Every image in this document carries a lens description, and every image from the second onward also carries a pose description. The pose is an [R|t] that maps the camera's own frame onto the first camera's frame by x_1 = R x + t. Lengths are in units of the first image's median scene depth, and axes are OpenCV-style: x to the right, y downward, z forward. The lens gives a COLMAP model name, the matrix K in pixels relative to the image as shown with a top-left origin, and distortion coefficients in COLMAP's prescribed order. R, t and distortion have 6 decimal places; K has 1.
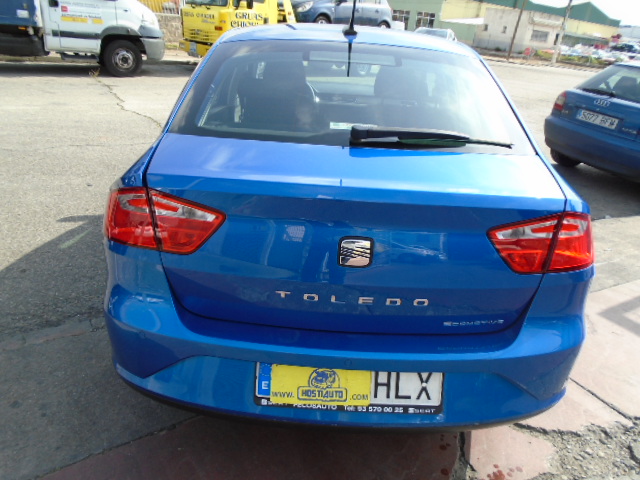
lens RADIAL K [[499.5, 0, 319.8], [0, 499.5, 243.2], [0, 0, 1]] dist [-0.021435, 0.020651]
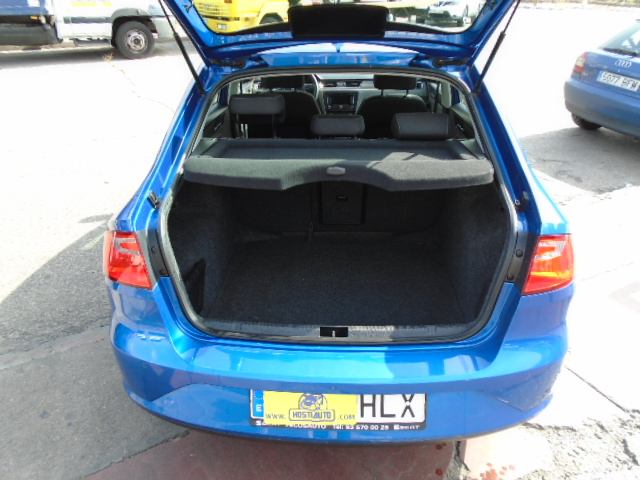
lens RADIAL K [[499.5, 0, 319.1], [0, 499.5, 244.6], [0, 0, 1]] dist [-0.021435, 0.020651]
pose [[0.997423, -0.043700, -0.056904, 0.022561], [0.047737, 0.996288, 0.071630, -0.032122], [0.053563, -0.074162, 0.995807, -0.009123]]
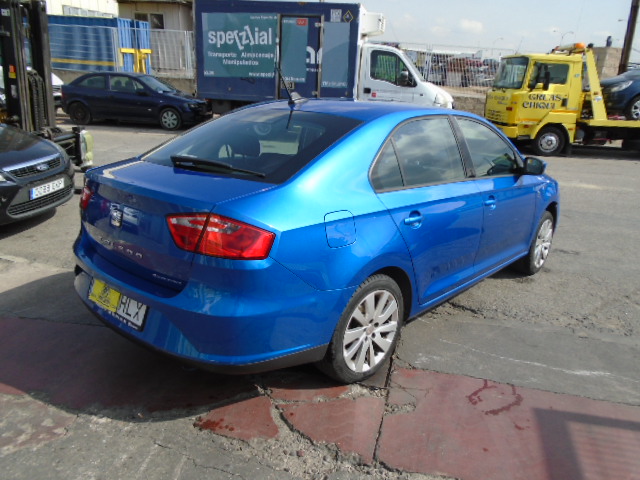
lens RADIAL K [[499.5, 0, 305.8], [0, 499.5, 238.5], [0, 0, 1]] dist [-0.021435, 0.020651]
pose [[0.755495, 0.155961, -0.636320, 0.370038], [-0.254666, 0.964781, -0.065895, 0.007831], [0.603633, 0.211832, 0.768606, 0.013879]]
